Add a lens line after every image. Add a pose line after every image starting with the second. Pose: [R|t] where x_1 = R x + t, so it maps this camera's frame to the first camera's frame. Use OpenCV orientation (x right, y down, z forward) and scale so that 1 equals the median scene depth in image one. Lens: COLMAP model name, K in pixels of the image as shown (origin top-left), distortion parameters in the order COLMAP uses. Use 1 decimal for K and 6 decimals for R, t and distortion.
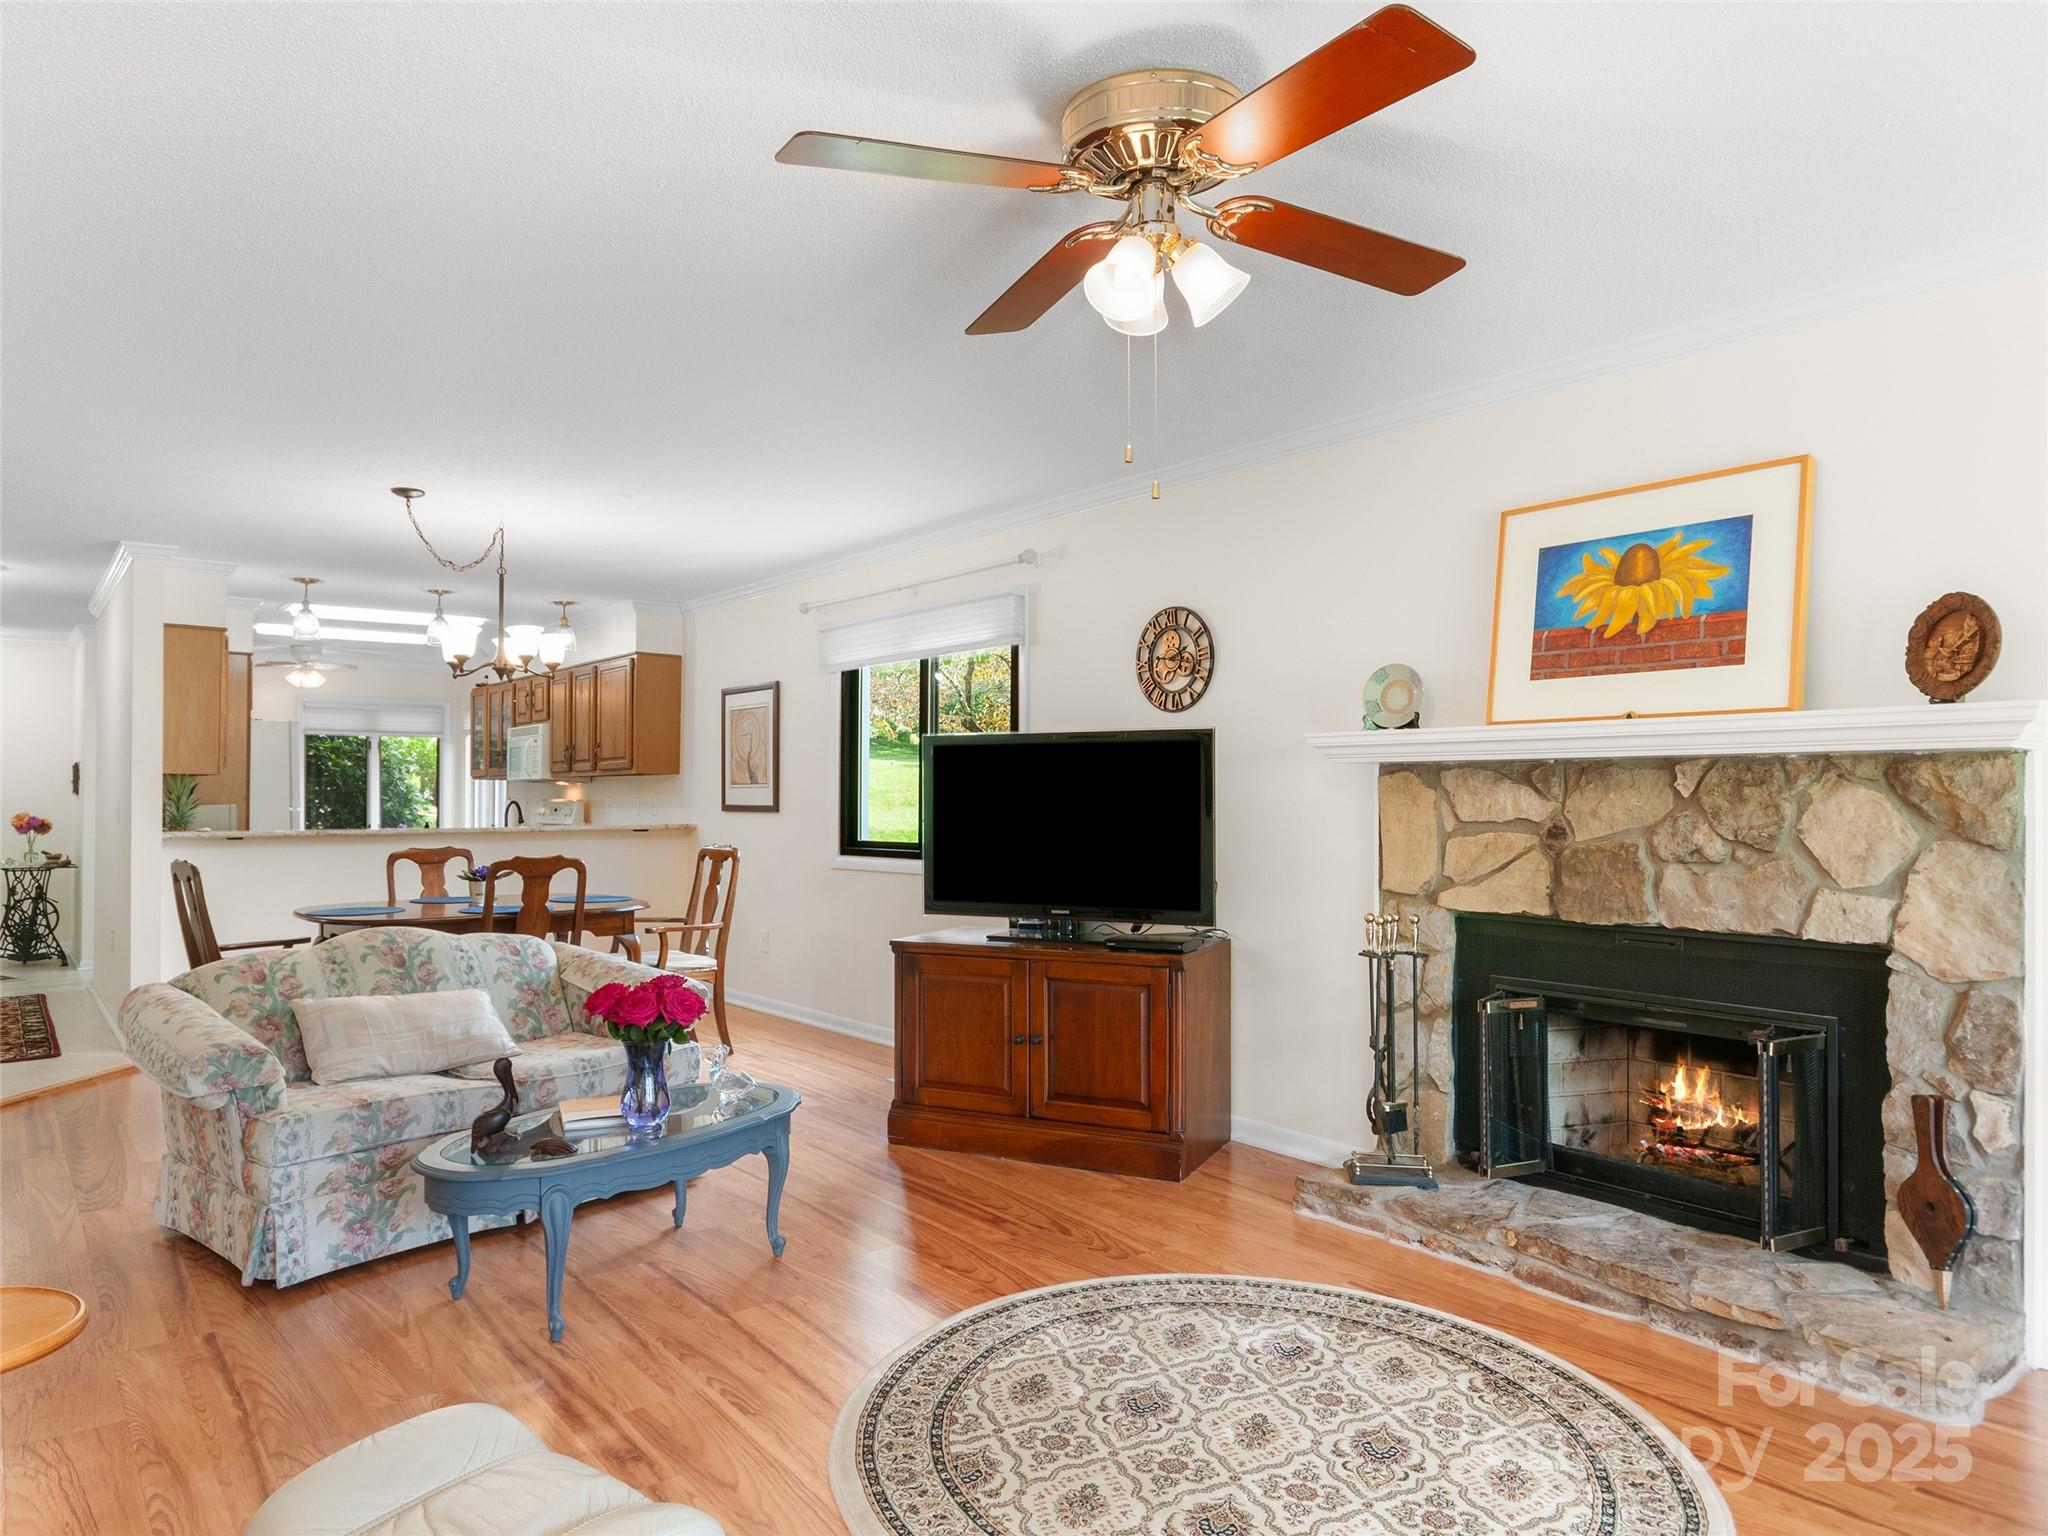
lens RADIAL K [[1302.3, 0, 987.9], [0, 1302.3, 783.5], [0, 0, 1]] dist [0.005298, 0.003302]
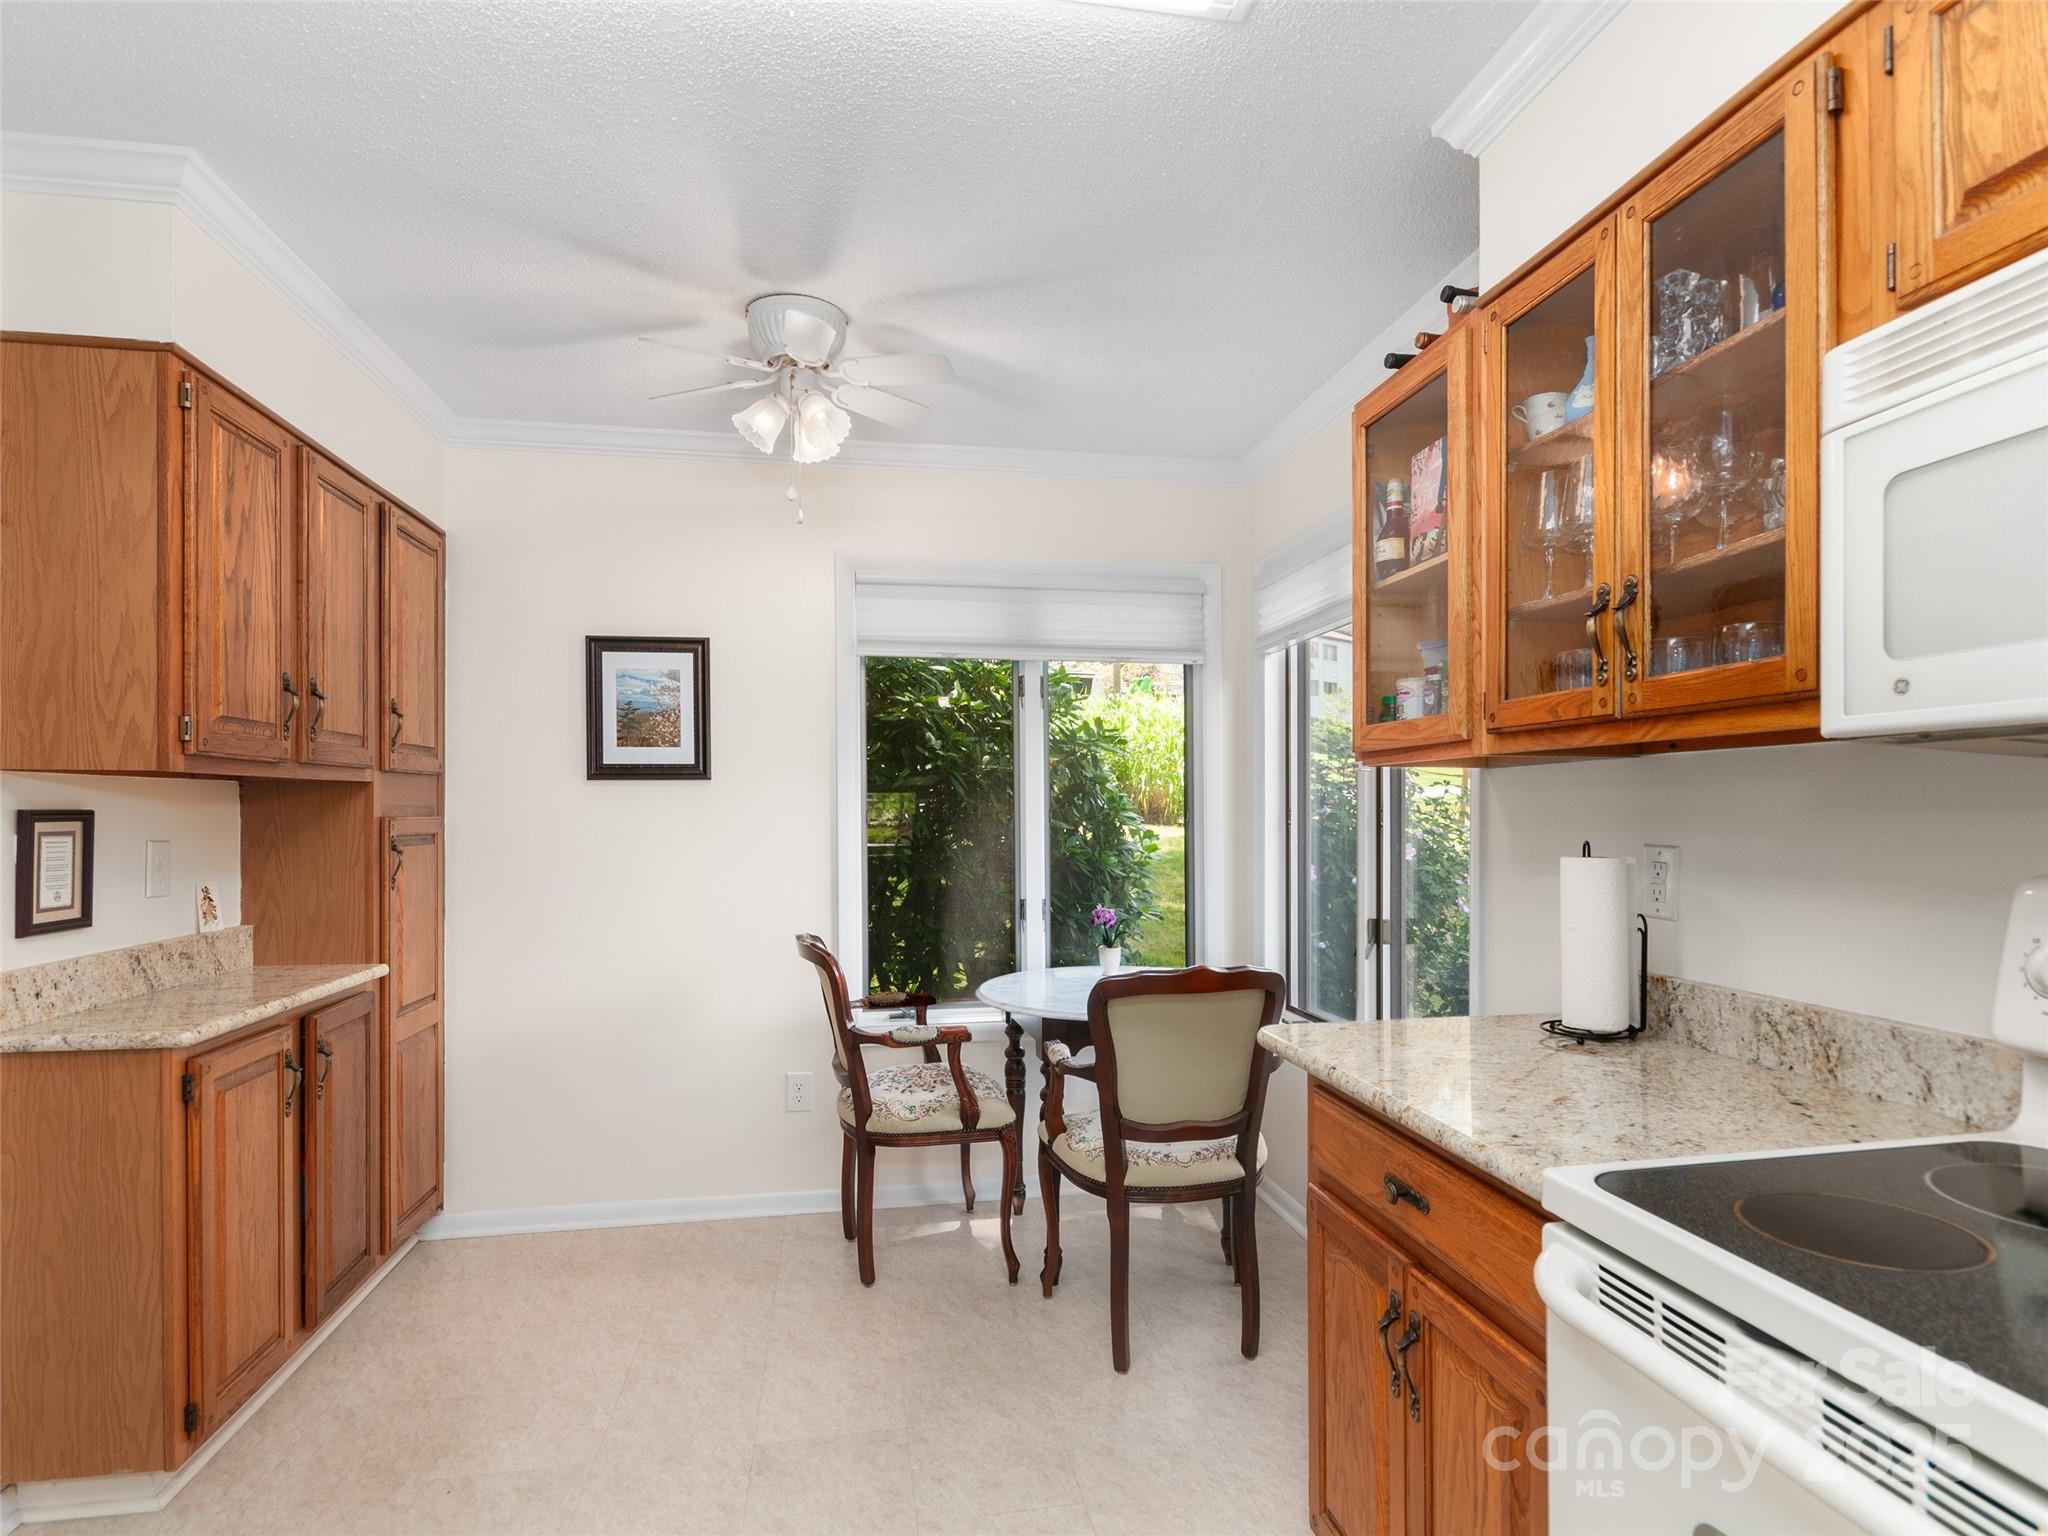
lens RADIAL K [[1048.1, 0, 1008.3], [0, 1048.1, 812.0], [0, 0, 1]] dist [-0.005952, 0.000738]
pose [[0.876785, 0.000438, -0.480882, -1.039600], [0.005409, 0.999927, 0.010773, 0.009418], [0.480852, -0.012047, 0.876719, 2.291975]]
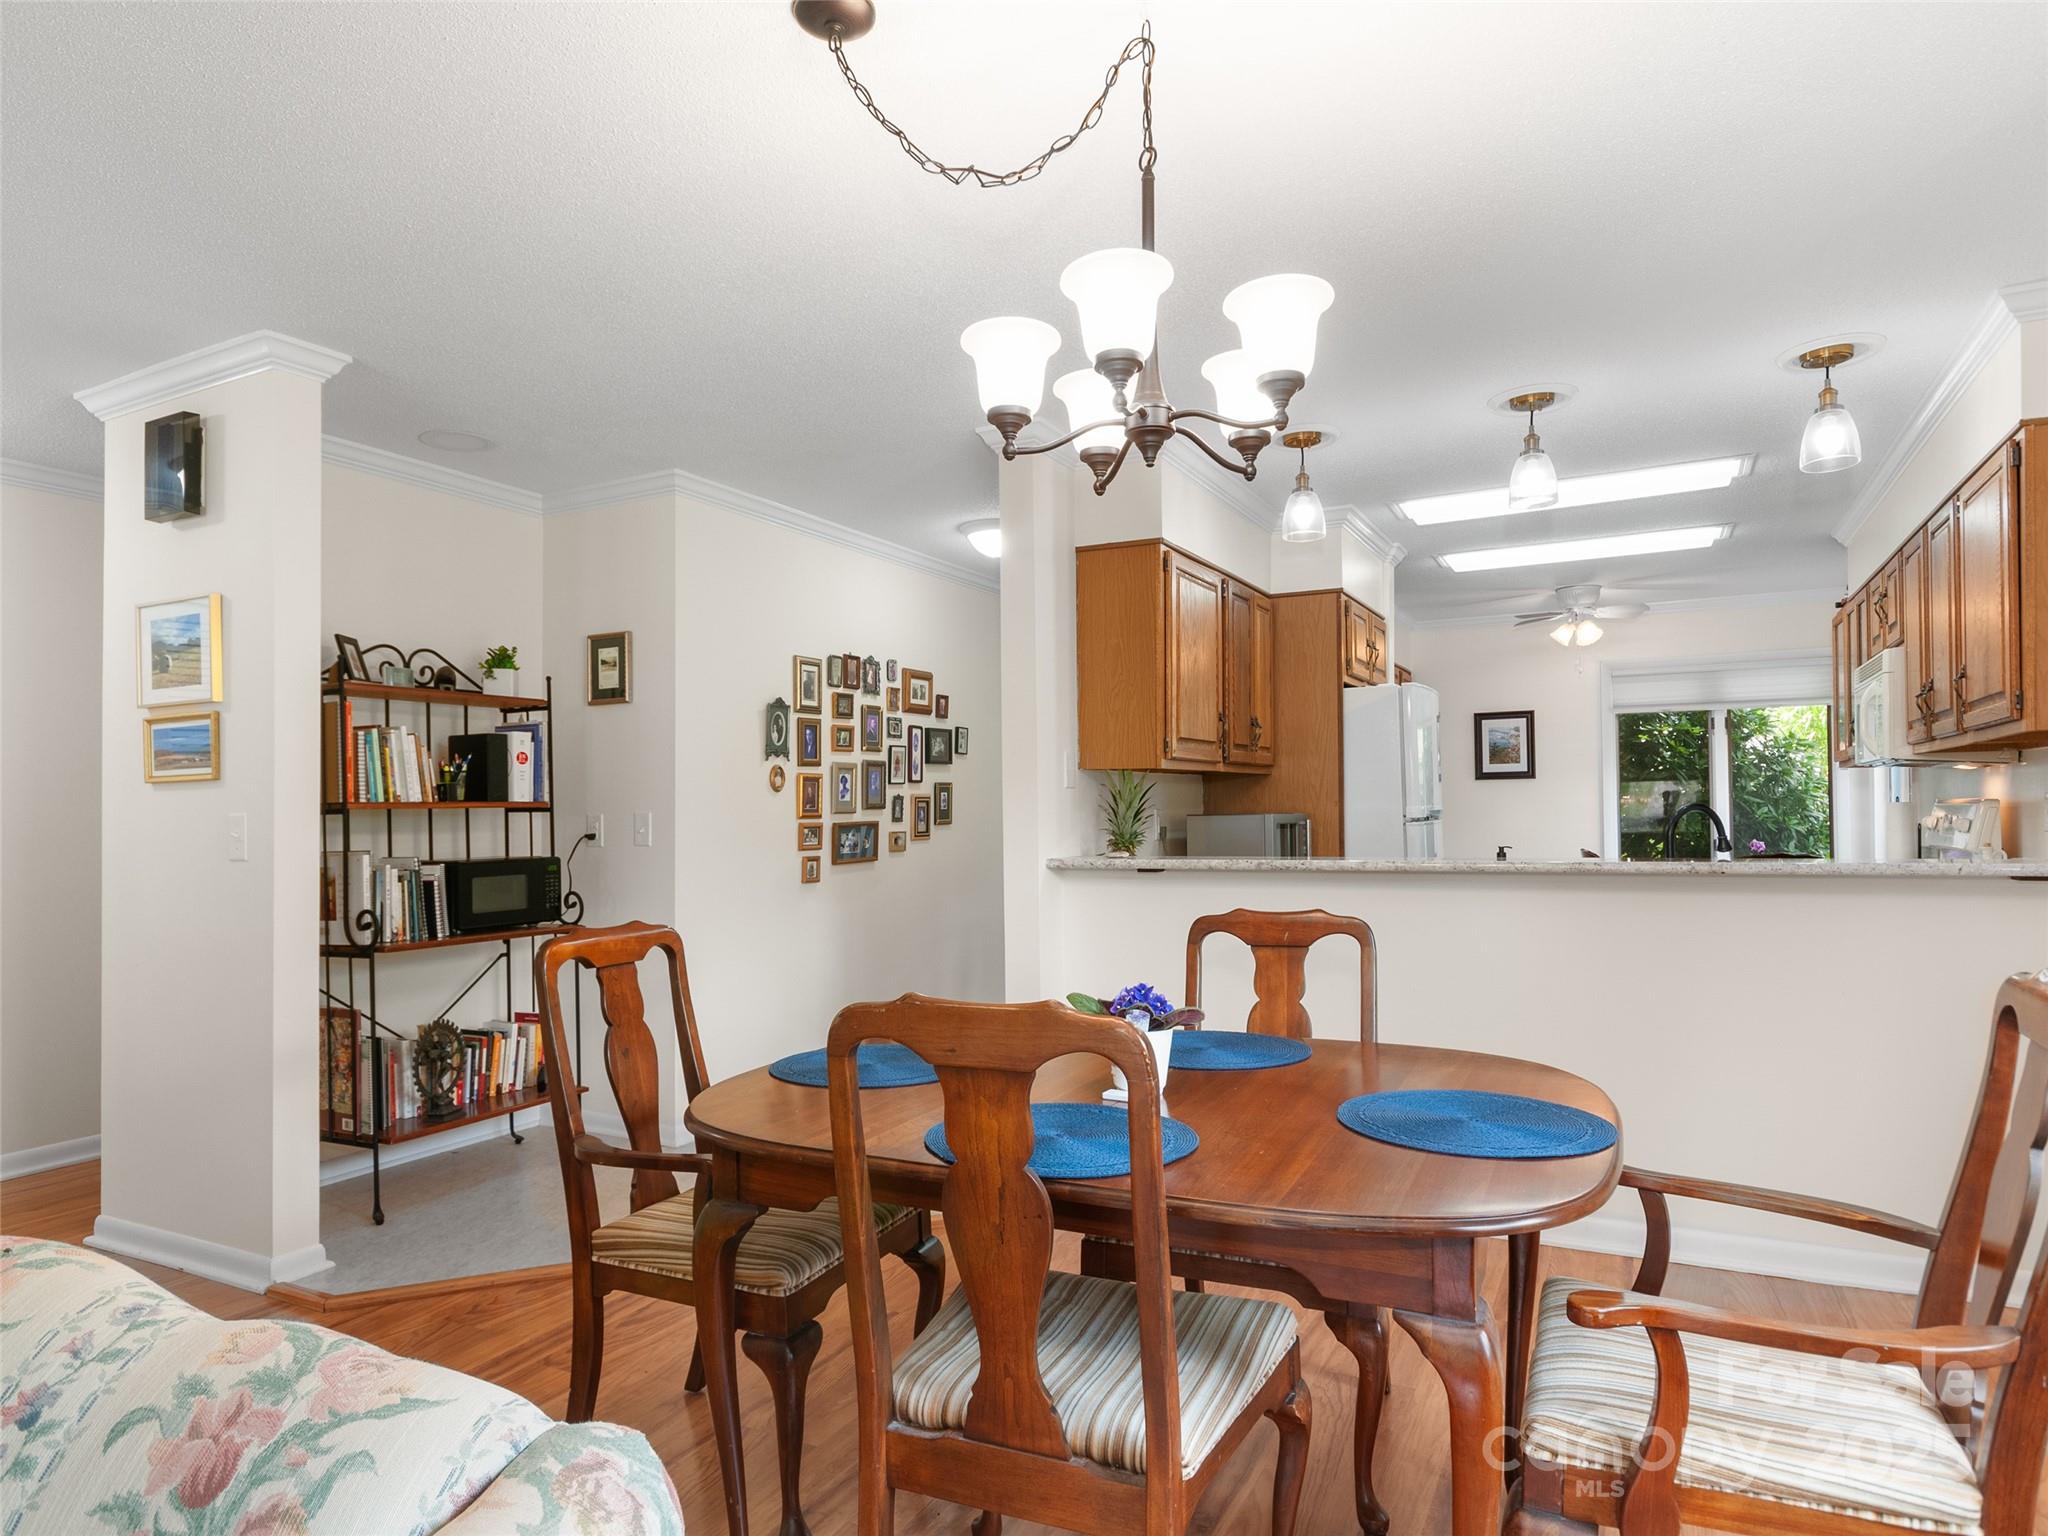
lens RADIAL K [[1234.3, 0, 1016.3], [0, 1234.3, 784.3], [0, 0, 1]] dist [0.004354, 0.000429]
pose [[0.418507, -0.024210, -0.907891, -0.129152], [0.020702, 0.999639, -0.017114, 0.018478], [0.907978, -0.011633, 0.418857, 1.244731]]
